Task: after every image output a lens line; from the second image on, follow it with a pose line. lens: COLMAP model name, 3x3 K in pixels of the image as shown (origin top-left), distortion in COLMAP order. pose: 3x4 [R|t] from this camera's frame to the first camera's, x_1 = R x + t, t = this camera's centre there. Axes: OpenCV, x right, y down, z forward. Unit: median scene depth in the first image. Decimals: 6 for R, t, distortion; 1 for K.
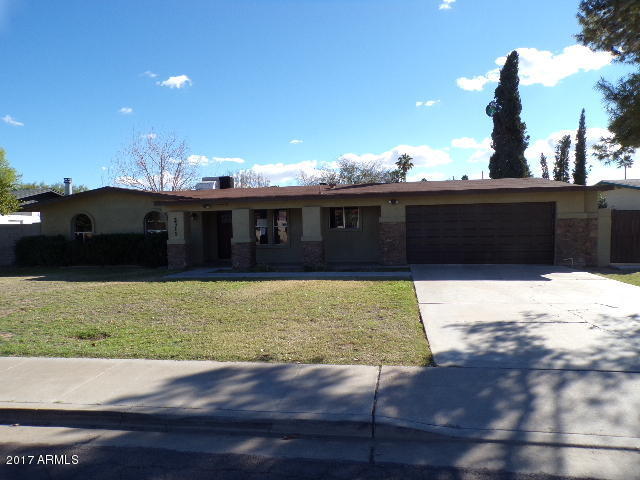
lens RADIAL K [[438.6, 0, 321.4], [0, 438.6, 239.0], [0, 0, 1]] dist [-0.004604, 0.010735]
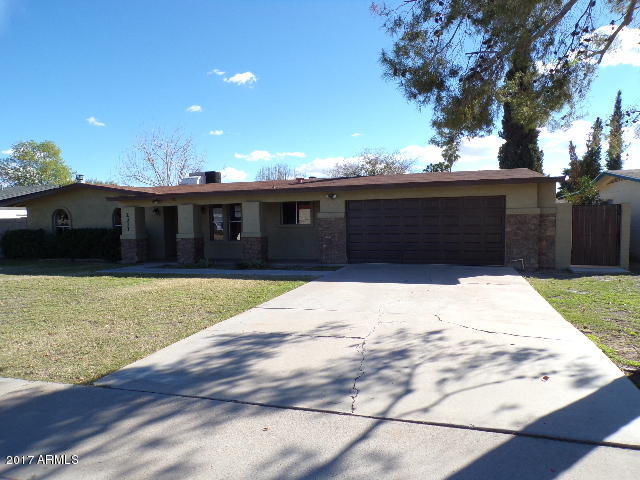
lens RADIAL K [[438.6, 0, 325.9], [0, 438.6, 243.5], [0, 0, 1]] dist [-0.004604, 0.010735]
pose [[0.991539, 0.009907, -0.129428, 0.248836], [-0.006773, 0.999674, 0.024638, -0.005892], [0.129630, -0.023553, 0.991283, 0.056578]]
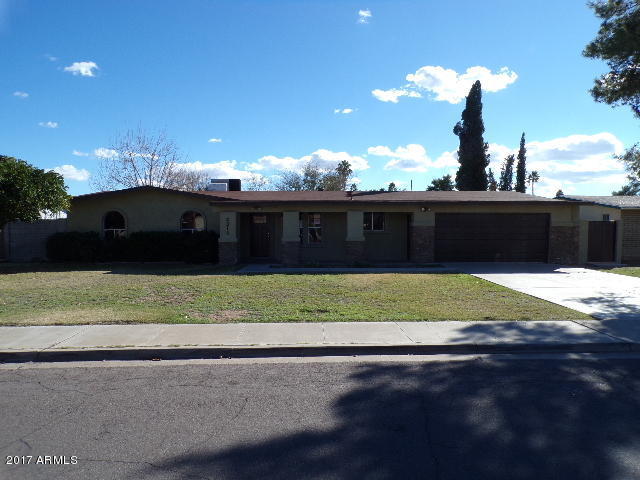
lens RADIAL K [[438.6, 0, 319.8], [0, 438.6, 238.8], [0, 0, 1]] dist [-0.004604, 0.010735]
pose [[0.982979, 0.016005, 0.183019, -0.303397], [-0.014920, 0.999862, -0.007304, 0.007939], [-0.183111, 0.004449, 0.983082, -0.105952]]
